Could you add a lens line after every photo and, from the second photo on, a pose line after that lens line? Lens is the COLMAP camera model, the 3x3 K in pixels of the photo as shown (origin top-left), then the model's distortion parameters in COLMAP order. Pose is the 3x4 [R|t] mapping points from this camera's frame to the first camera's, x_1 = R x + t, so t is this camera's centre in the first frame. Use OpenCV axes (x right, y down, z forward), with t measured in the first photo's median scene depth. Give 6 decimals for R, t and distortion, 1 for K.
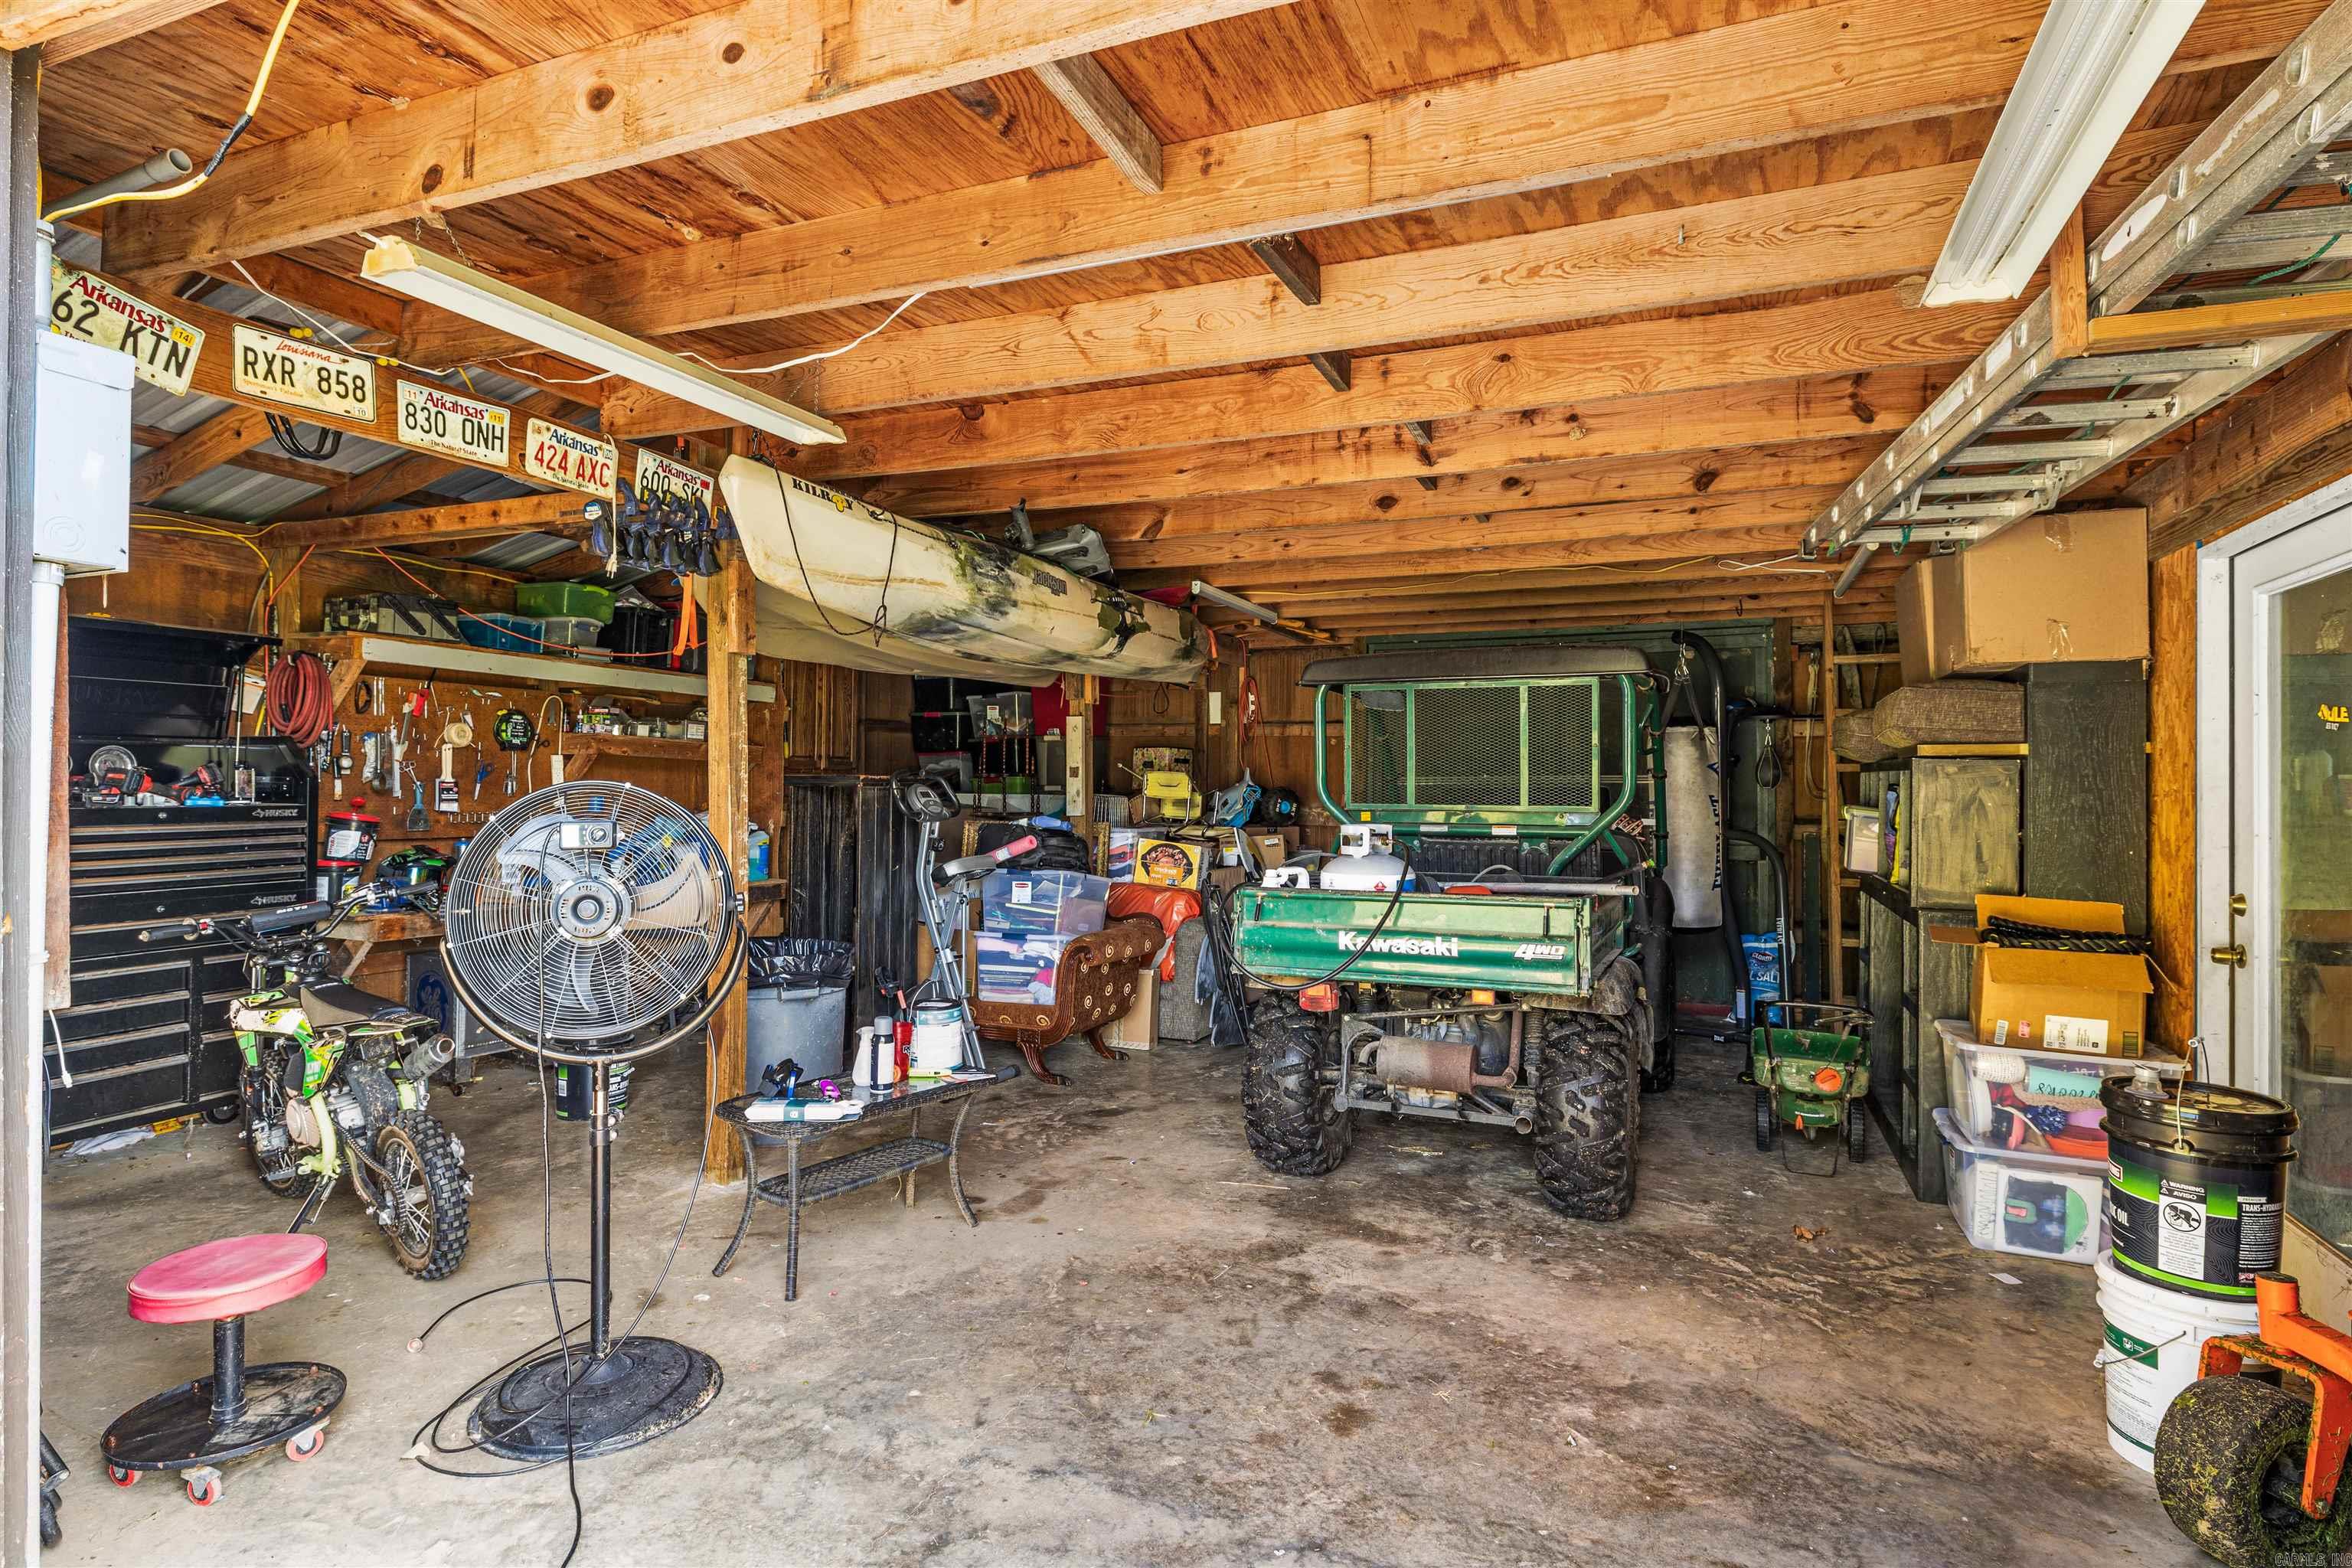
lens RADIAL K [[1214.9, 0, 1172.4], [0, 1214.9, 771.7], [0, 0, 1]] dist [-0.004879, -0.000326]
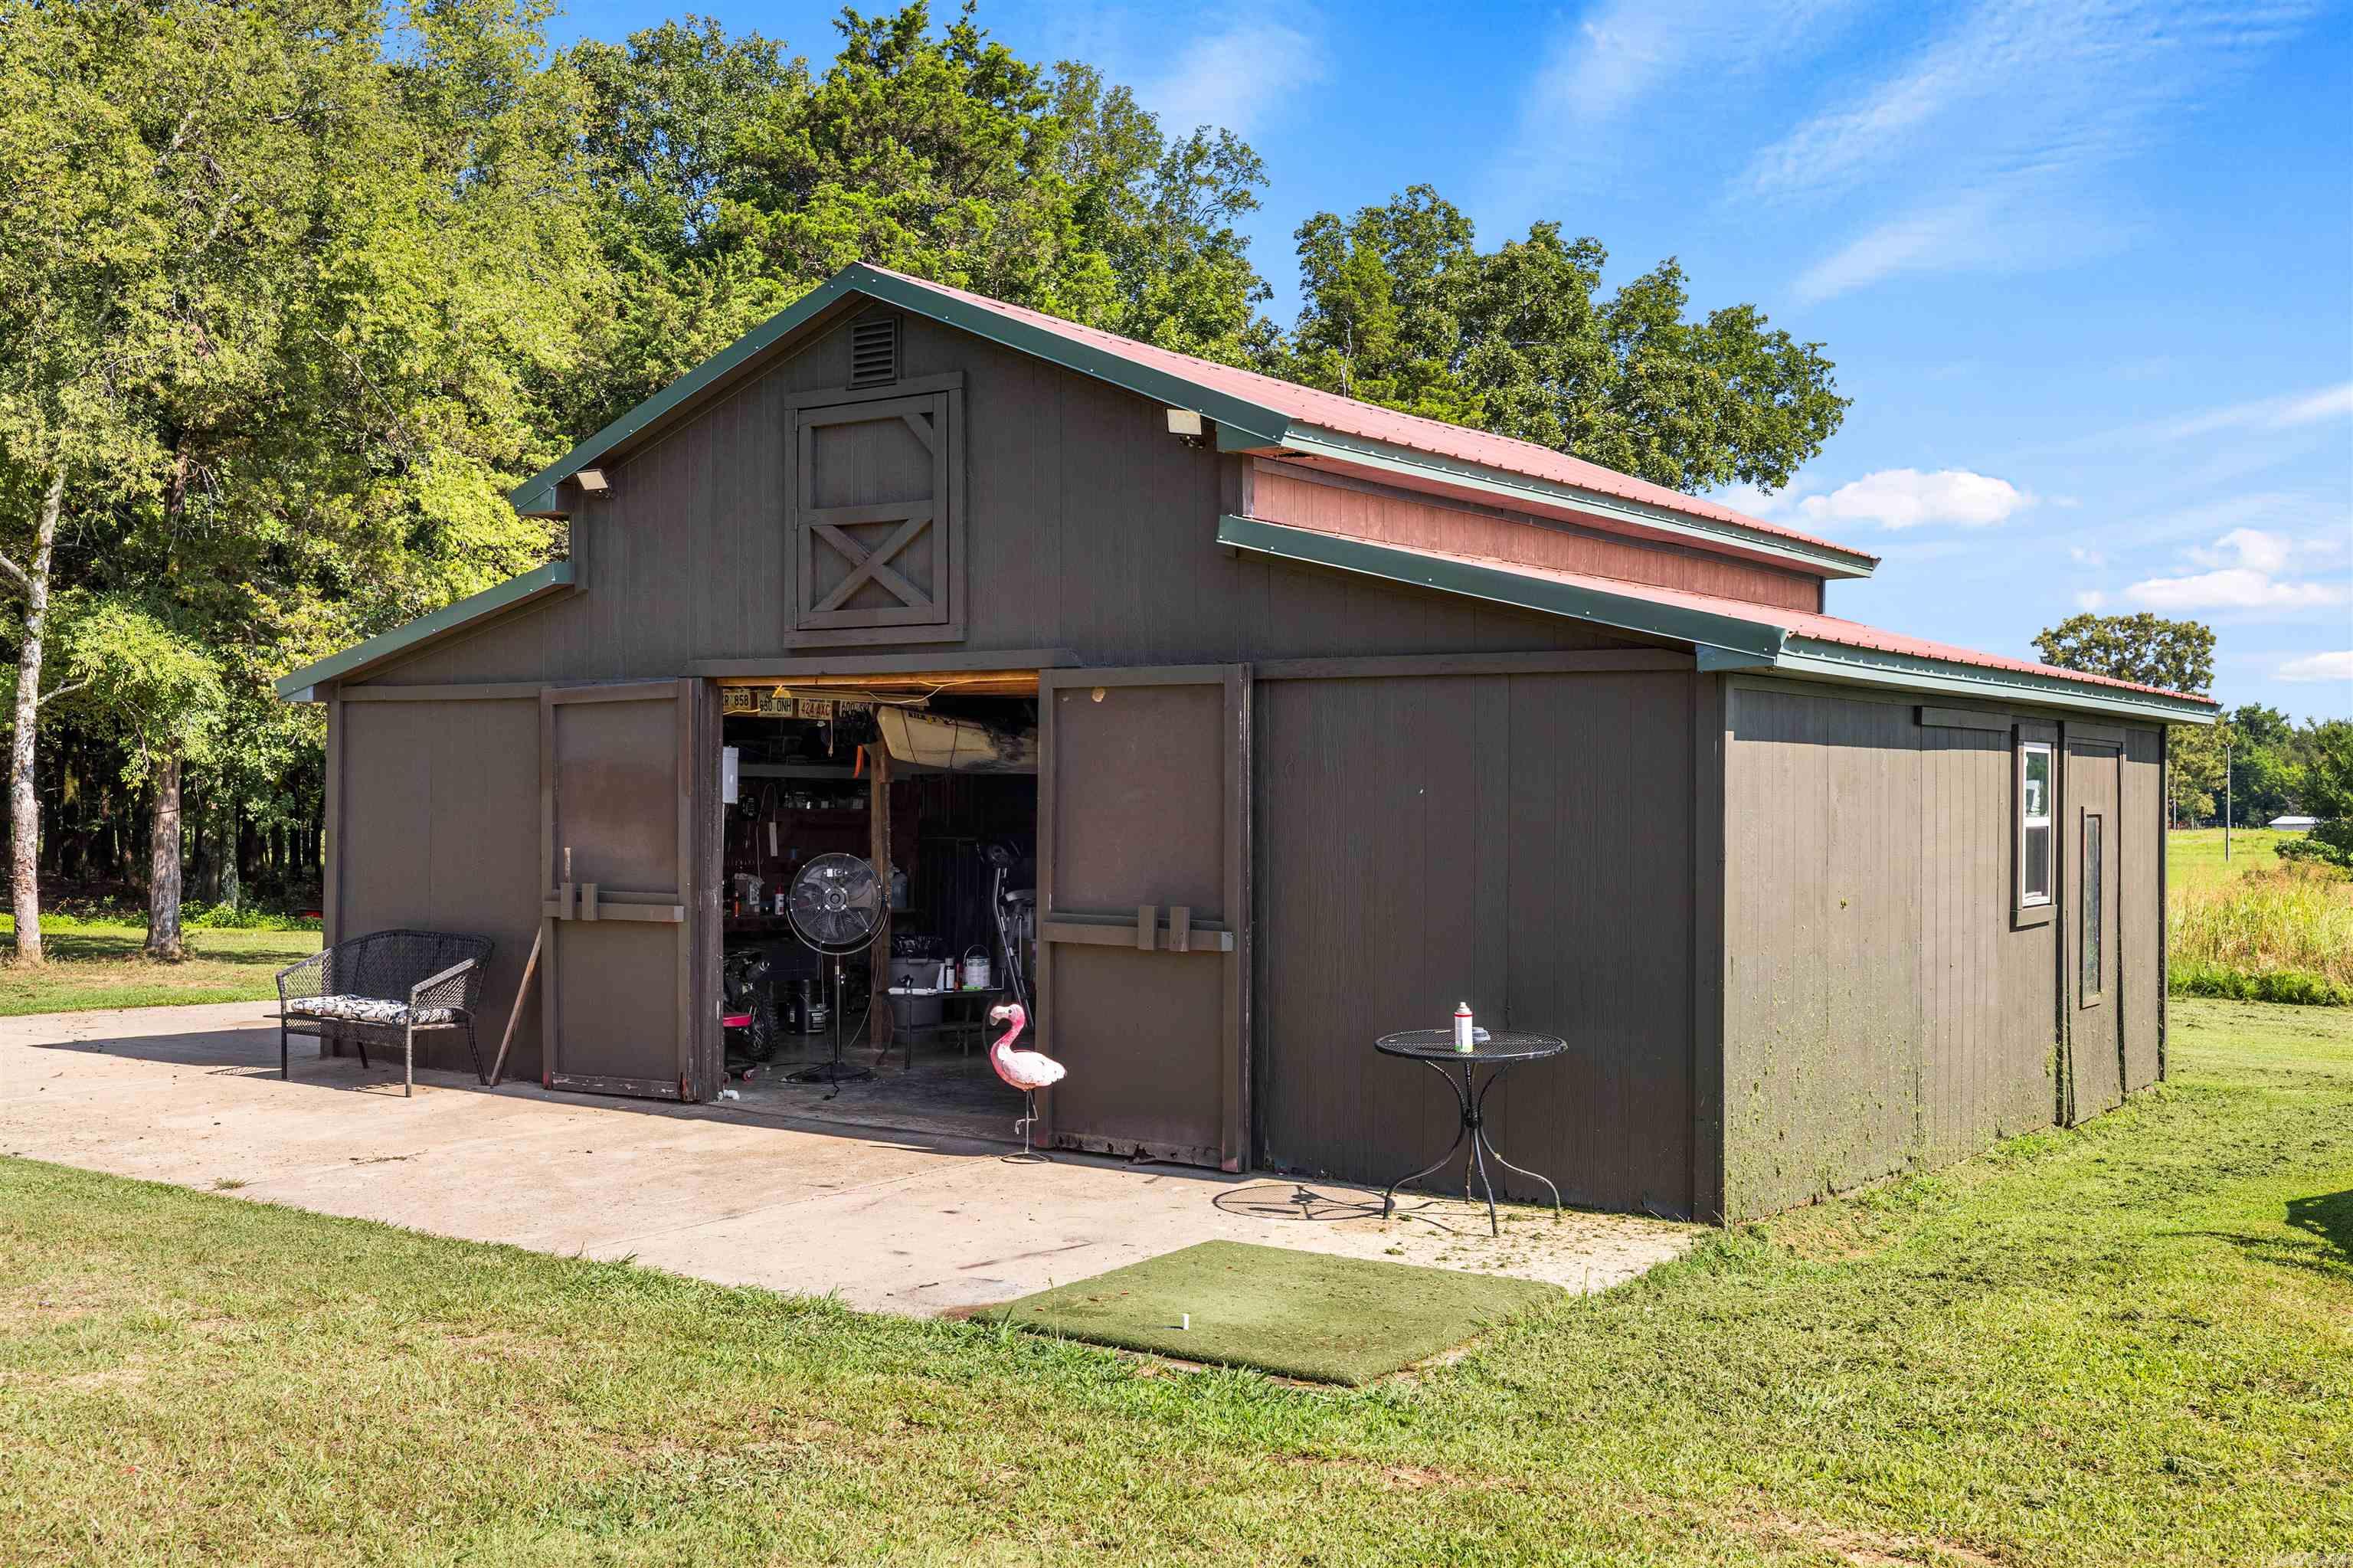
lens RADIAL K [[2383.4, 0, 1172.4], [0, 2383.4, 786.8], [0, 0, 1]] dist [0.018518, 0.000000]
pose [[0.974943, -0.001719, -0.222448, 0.983229], [0.003630, 0.999960, 0.008185, -0.122977], [0.222425, -0.008787, 0.974910, -2.740611]]
